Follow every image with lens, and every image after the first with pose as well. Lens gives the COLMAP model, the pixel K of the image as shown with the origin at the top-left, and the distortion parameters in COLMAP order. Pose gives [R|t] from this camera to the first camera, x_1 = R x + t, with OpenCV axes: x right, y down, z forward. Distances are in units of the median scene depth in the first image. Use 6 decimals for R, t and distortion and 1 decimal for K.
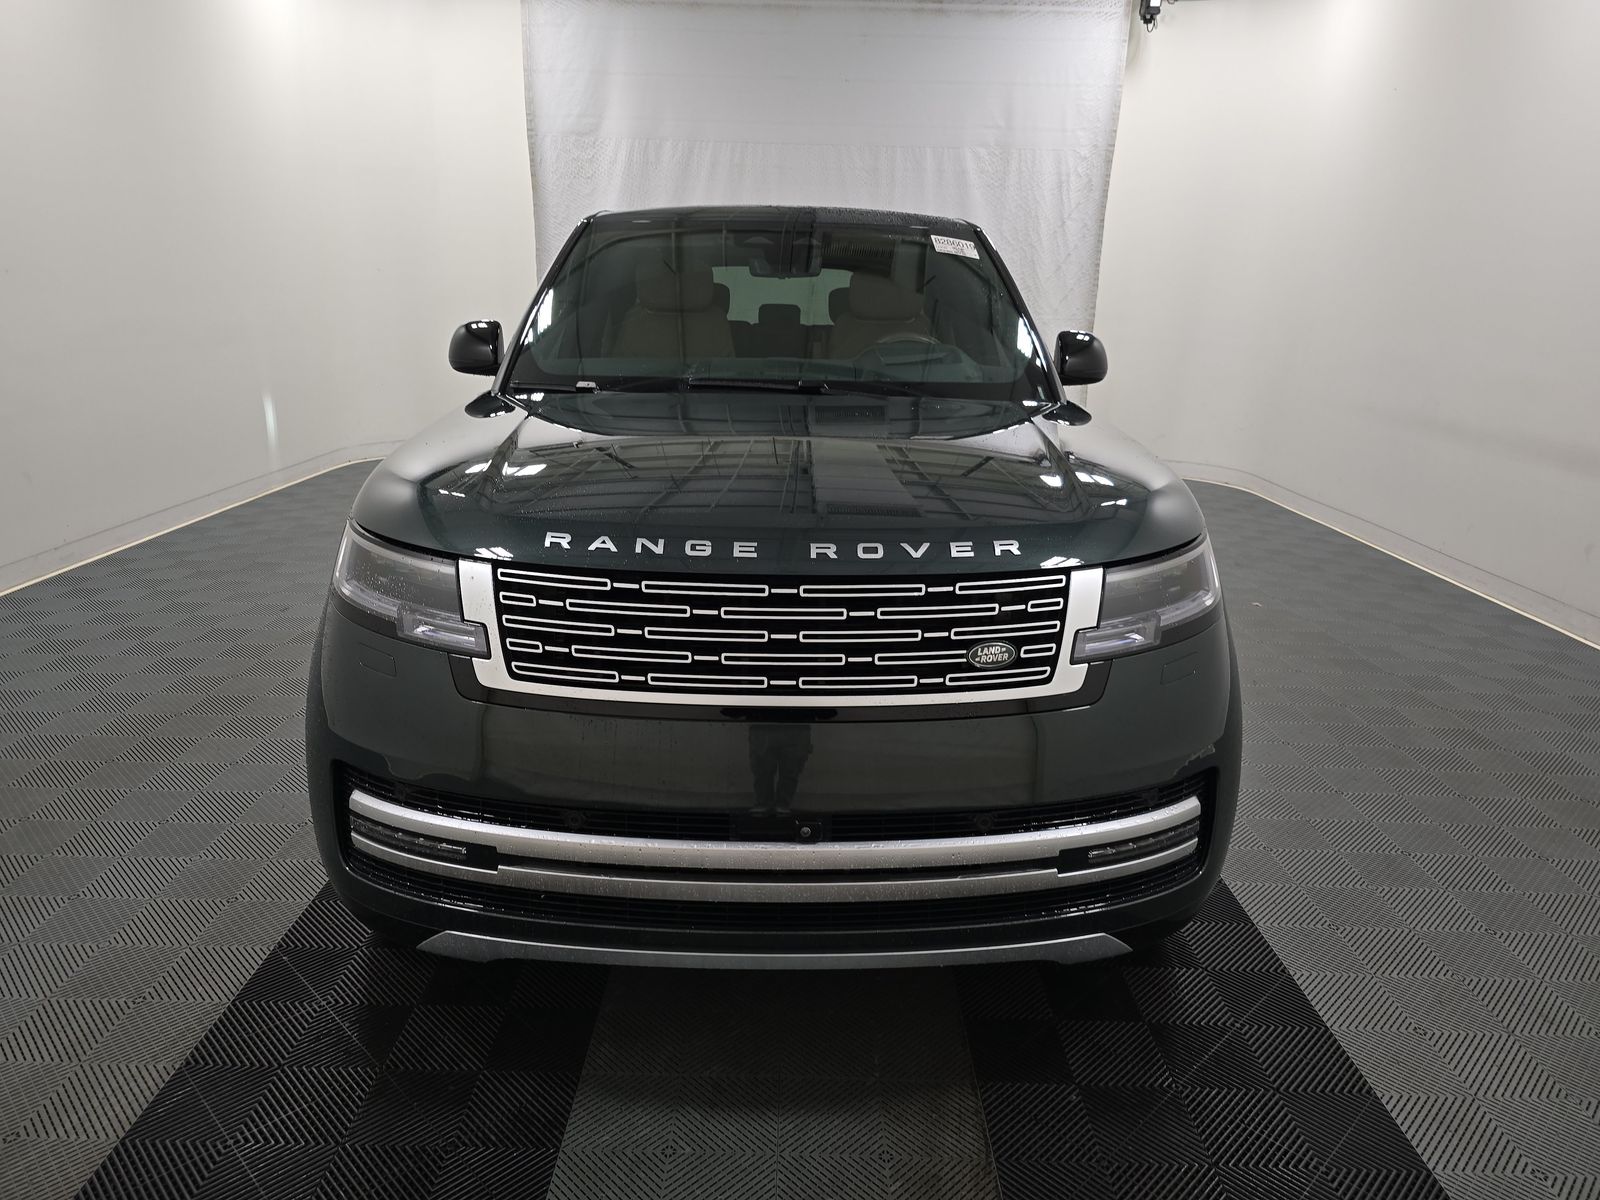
lens RADIAL K [[1075.9, 0, 800.0], [0, 1075.9, 600.0], [0, 0, 1]] dist [0.052179, -0.048134]
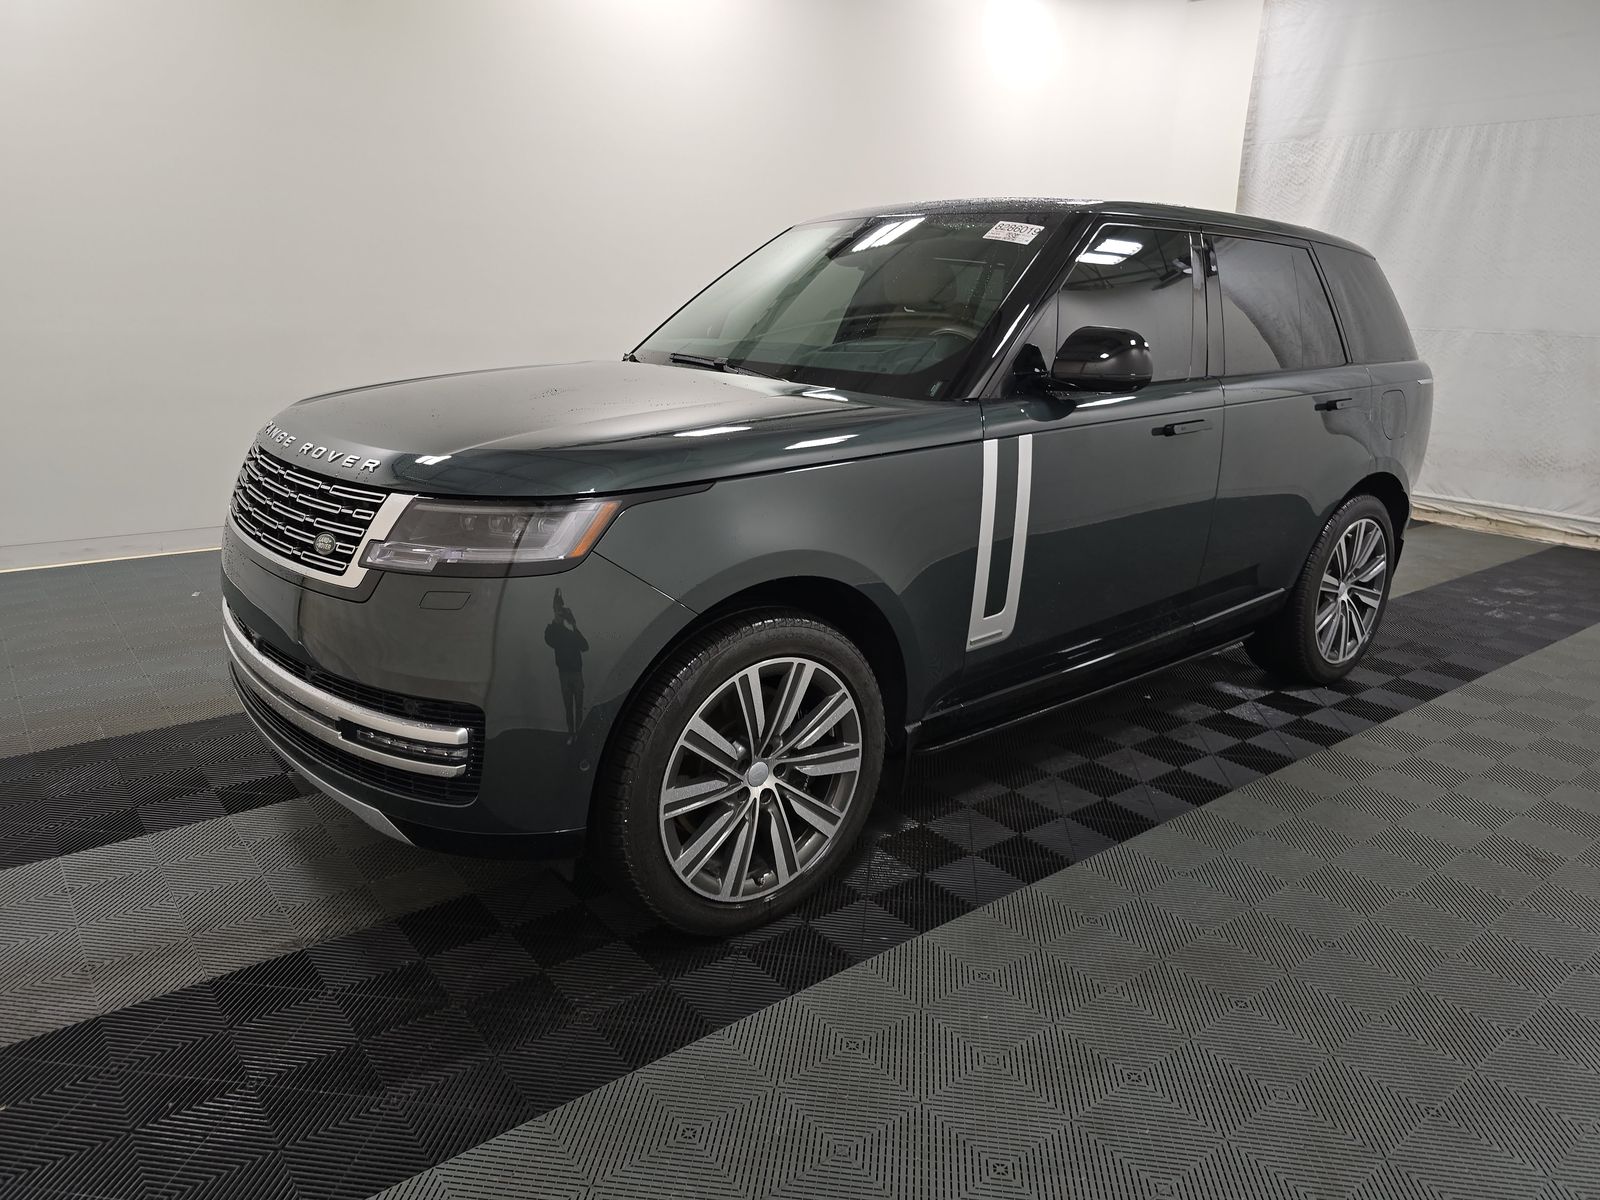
lens RADIAL K [[1075.9, 0, 800.0], [0, 1075.9, 600.0], [0, 0, 1]] dist [0.052179, -0.048134]
pose [[0.622009, 0.207060, -0.755136, 0.316137], [-0.227616, 0.970570, 0.078644, -0.023473], [0.749197, 0.122964, 0.650834, 0.126962]]
